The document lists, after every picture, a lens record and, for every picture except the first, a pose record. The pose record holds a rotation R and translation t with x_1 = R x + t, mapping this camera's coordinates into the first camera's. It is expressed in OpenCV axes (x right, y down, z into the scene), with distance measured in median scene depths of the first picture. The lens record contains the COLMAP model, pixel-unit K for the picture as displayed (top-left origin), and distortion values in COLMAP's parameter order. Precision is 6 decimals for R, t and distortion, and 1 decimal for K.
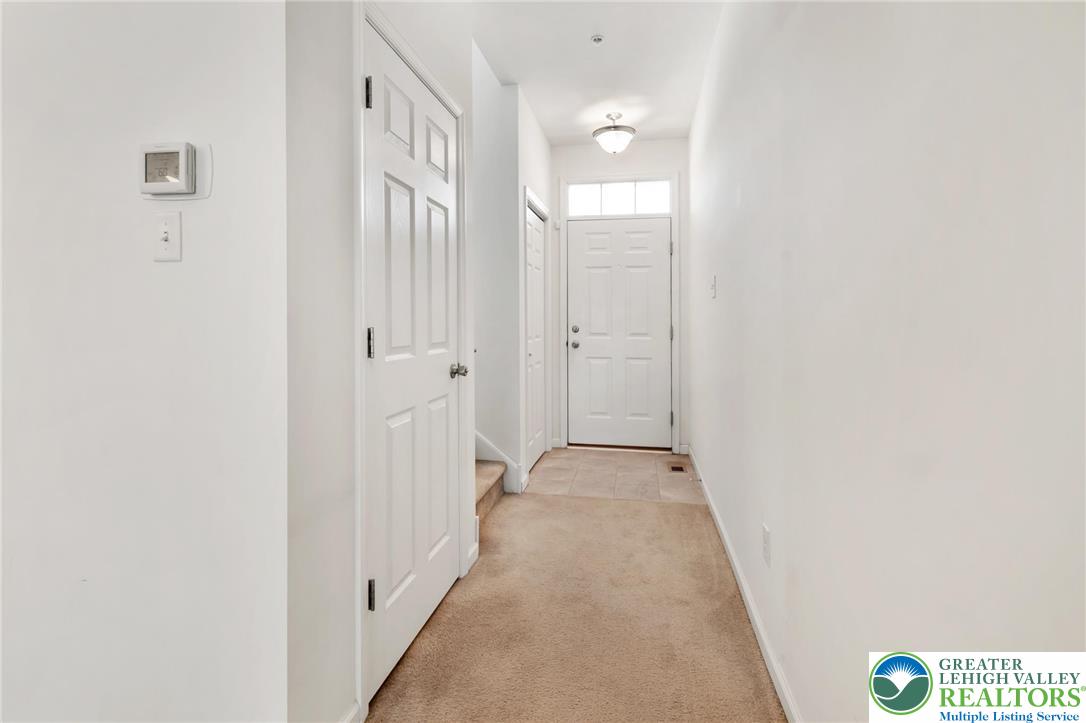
lens RADIAL K [[490.4, 0, 546.5], [0, 490.4, 320.6], [0, 0, 1]] dist [0.005126, -0.003885]
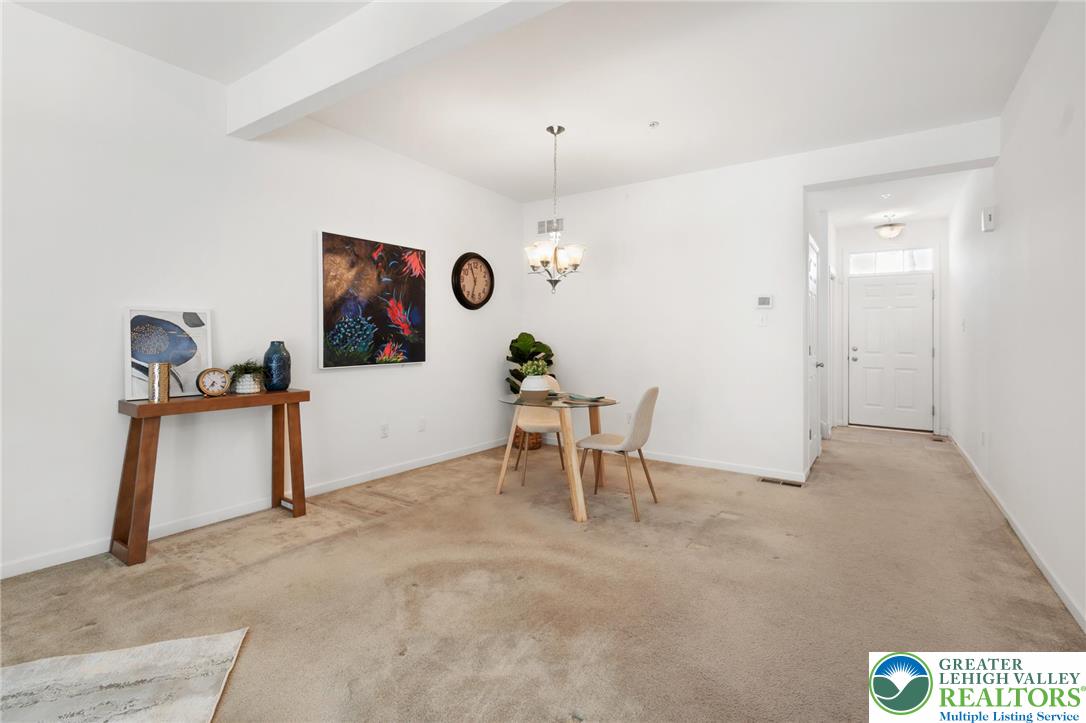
lens RADIAL K [[490.4, 0, 541.6], [0, 490.4, 338.5], [0, 0, 1]] dist [0.005126, -0.003885]
pose [[0.912558, 0.004485, -0.408922, -0.214558], [-0.007389, 0.999957, -0.005522, 0.001383], [0.408880, 0.008061, 0.912552, -0.823377]]
